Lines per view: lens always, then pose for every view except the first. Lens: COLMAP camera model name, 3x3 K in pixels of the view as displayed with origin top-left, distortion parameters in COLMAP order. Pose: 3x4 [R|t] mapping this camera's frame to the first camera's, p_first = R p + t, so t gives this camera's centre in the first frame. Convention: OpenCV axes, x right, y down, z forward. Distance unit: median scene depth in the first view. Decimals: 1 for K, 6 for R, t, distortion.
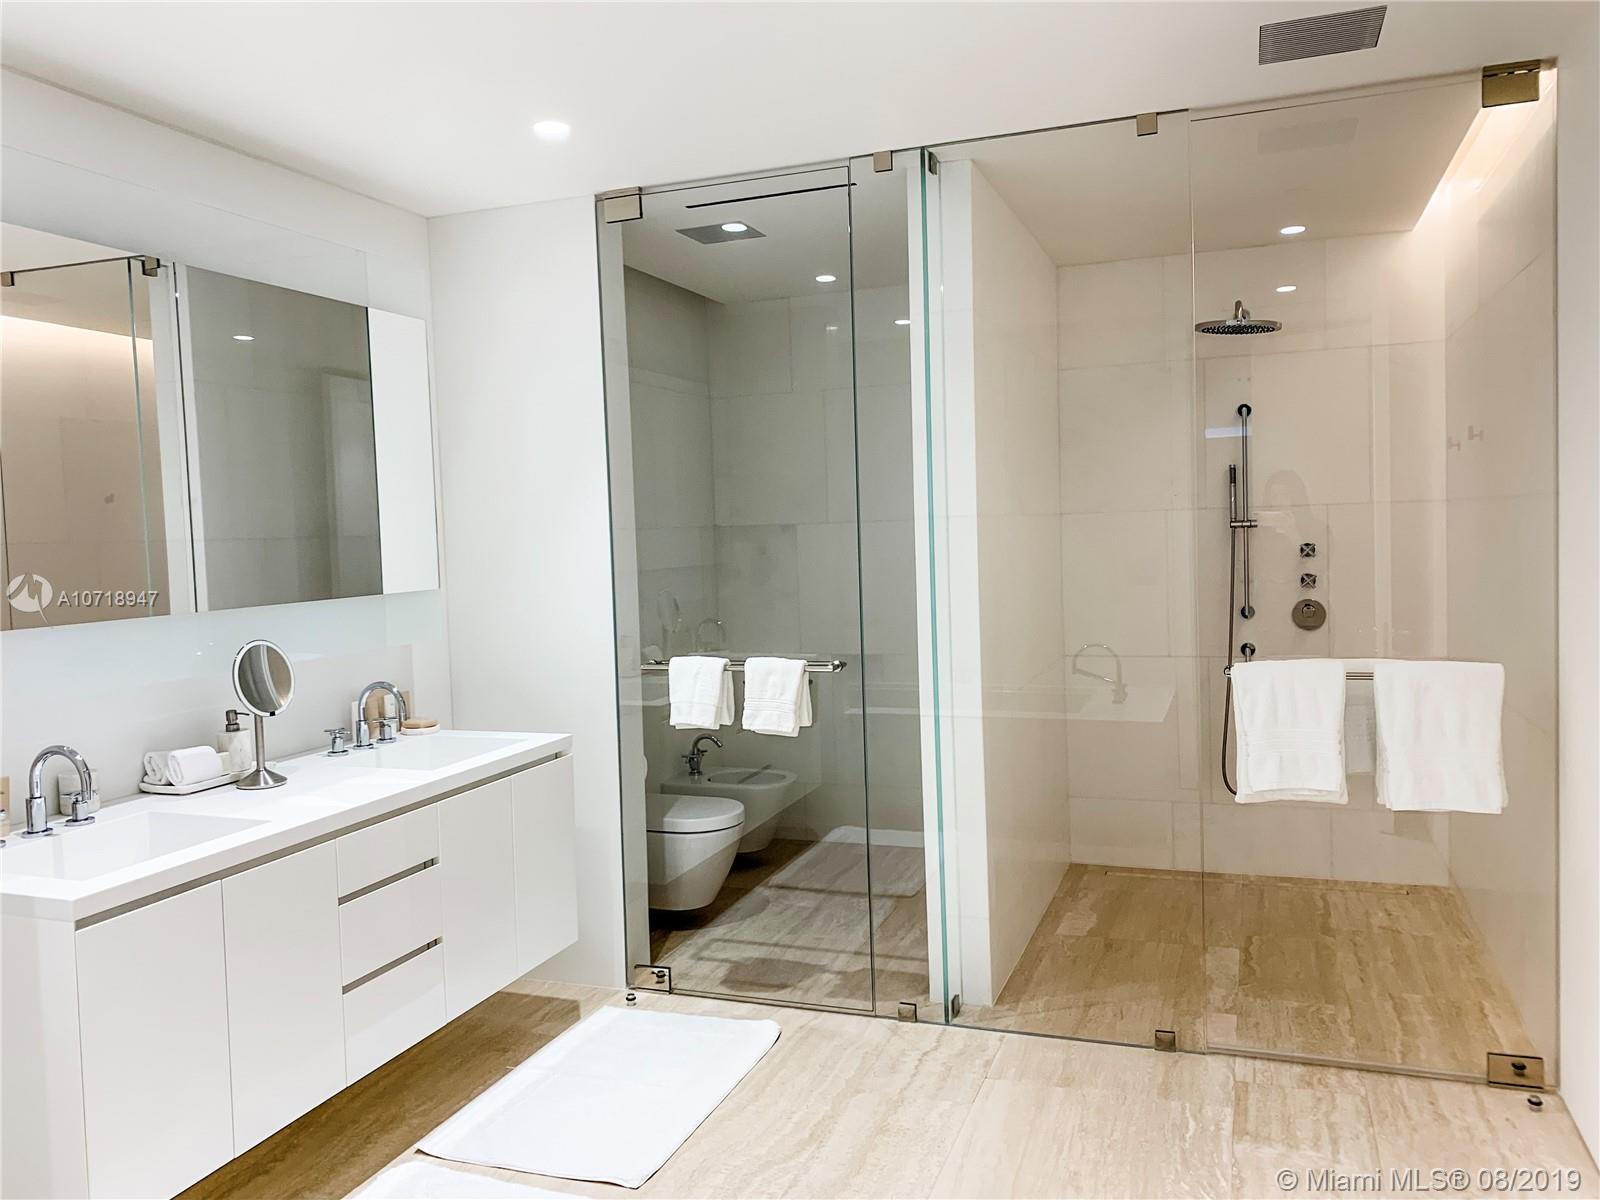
lens RADIAL K [[1218.9, 0, 800.0], [0, 1218.9, 600.0], [0, 0, 1]] dist [0.101877, -0.175234]
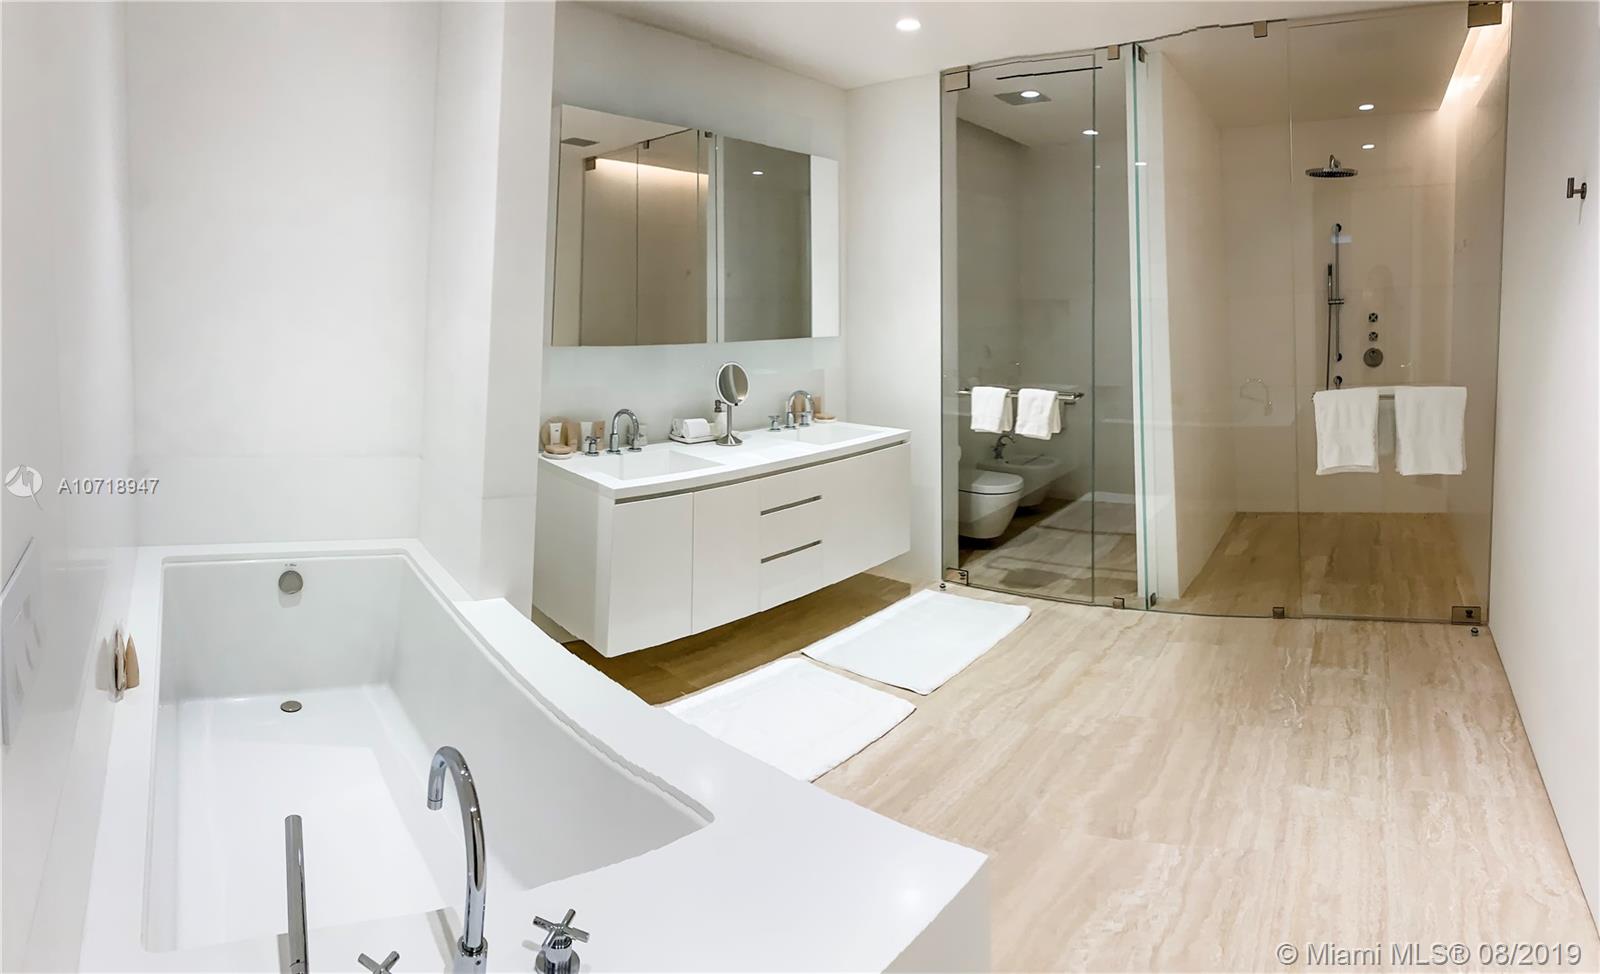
lens RADIAL K [[1225.5, 0, 800.0], [0, 1225.5, 487.0], [0, 0, 1]] dist [0.002769, 0.001594]
pose [[0.997631, 0.068511, 0.006160, -0.357765], [-0.068749, 0.990099, 0.122384, -0.003645], [0.002285, -0.122517, 0.992464, -0.650084]]
